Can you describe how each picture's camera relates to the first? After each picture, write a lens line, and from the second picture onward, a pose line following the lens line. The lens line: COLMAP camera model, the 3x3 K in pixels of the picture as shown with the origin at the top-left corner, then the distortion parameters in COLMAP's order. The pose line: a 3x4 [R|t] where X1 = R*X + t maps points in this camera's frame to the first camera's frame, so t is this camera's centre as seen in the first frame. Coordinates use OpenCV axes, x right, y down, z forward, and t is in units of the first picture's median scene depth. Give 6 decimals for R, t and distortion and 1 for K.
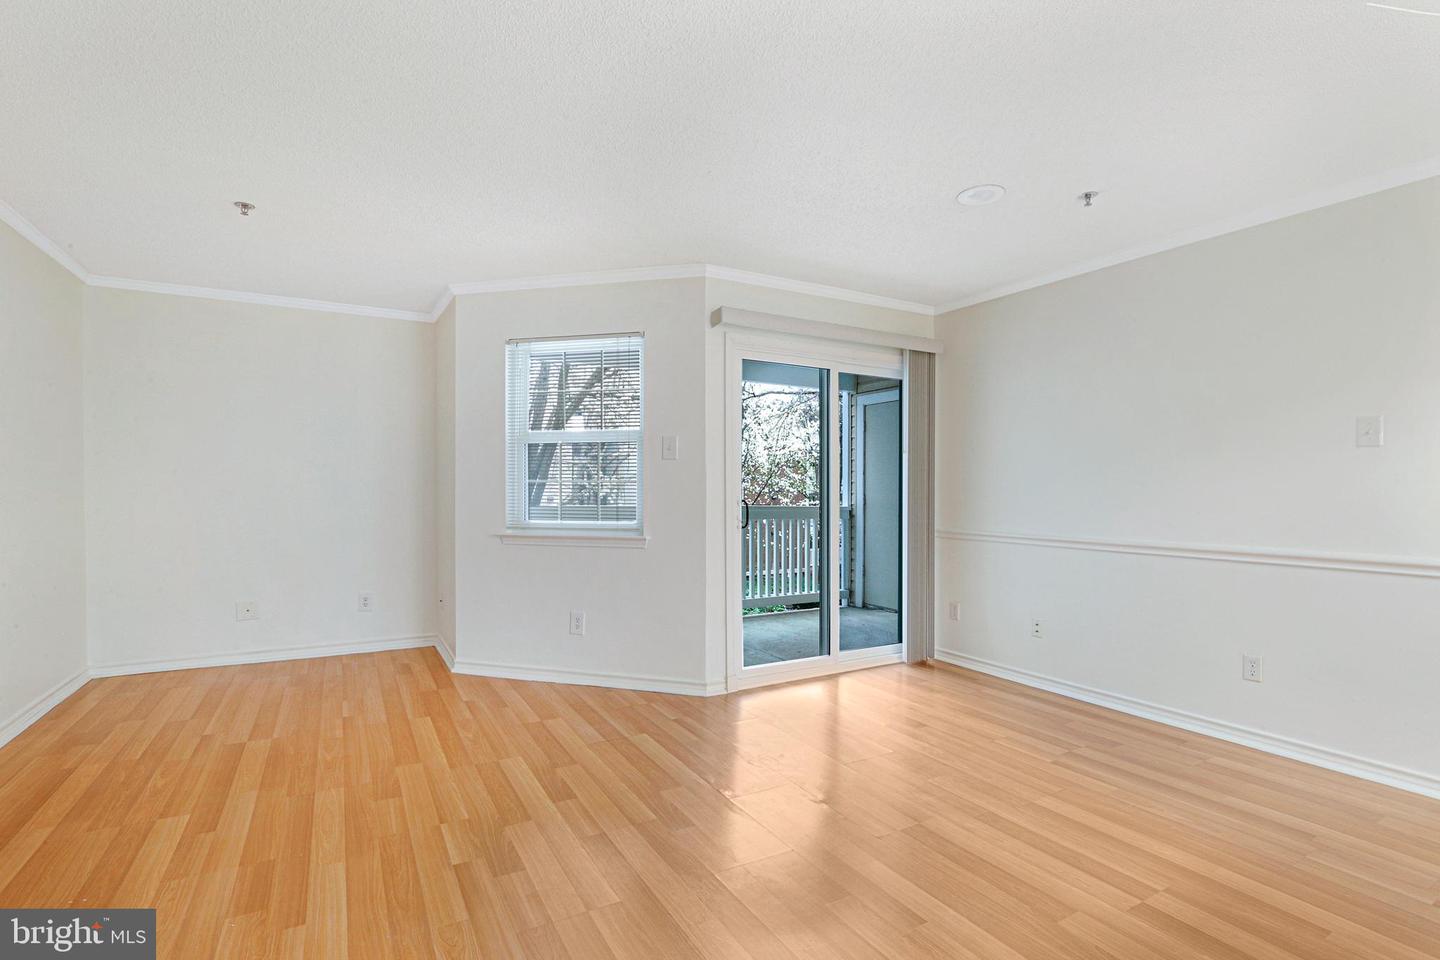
lens RADIAL K [[675.5, 0, 720.4], [0, 675.5, 489.1], [0, 0, 1]] dist [-0.026396, 0.000975]
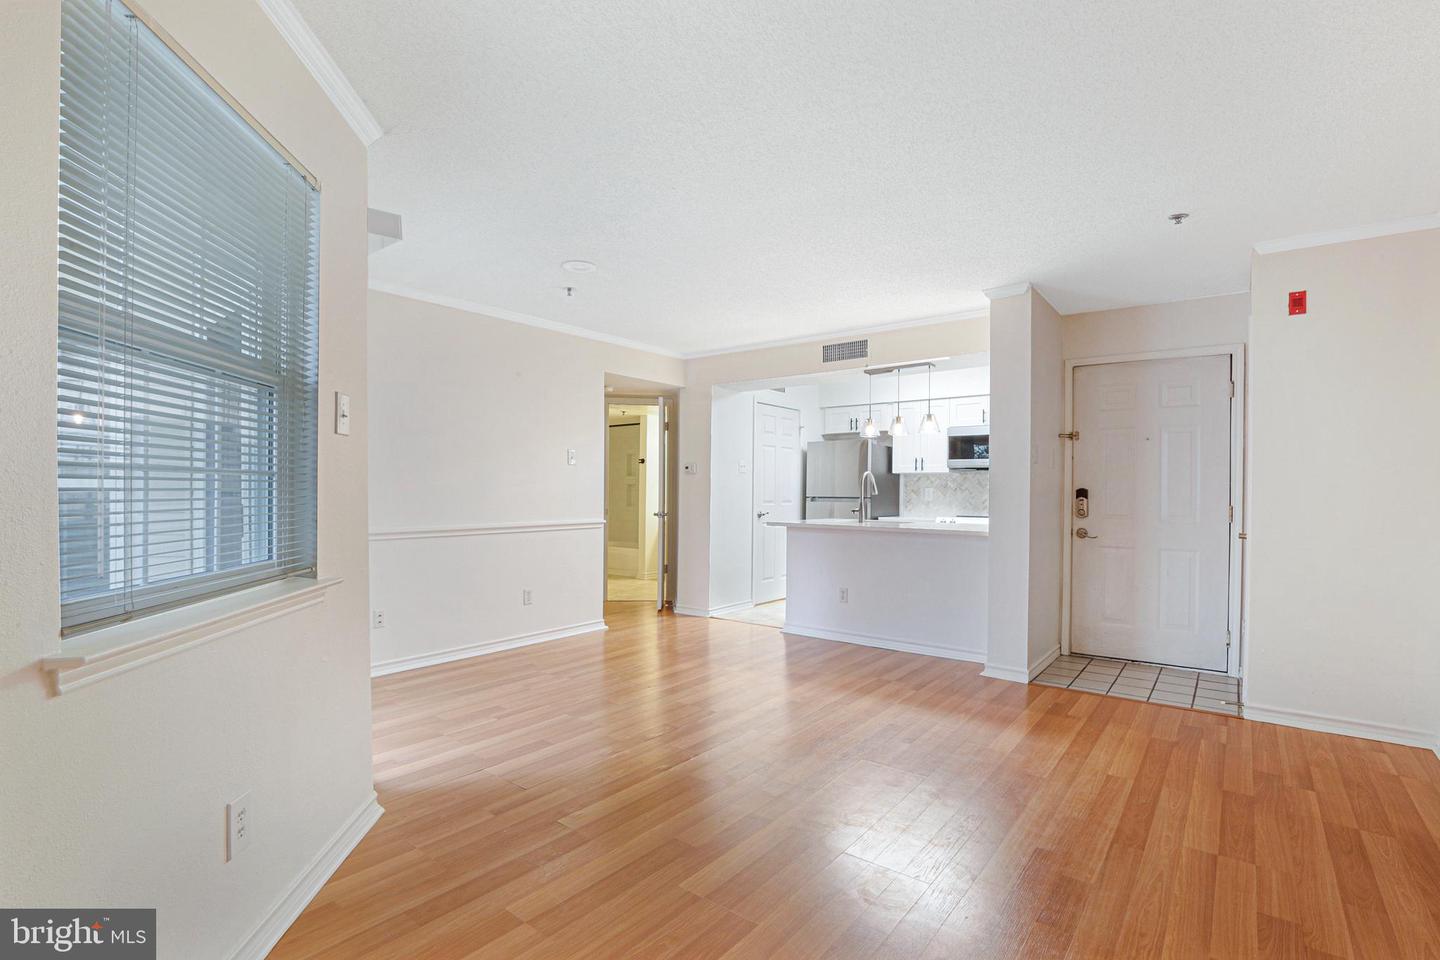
lens RADIAL K [[675.5, 0, 720.4], [0, 675.5, 489.1], [0, 0, 1]] dist [-0.026396, 0.000975]
pose [[-0.371655, -0.007354, 0.928342, -0.691564], [-0.009232, 0.999948, 0.004225, -0.004610], [-0.928325, -0.007000, -0.371704, 0.893682]]
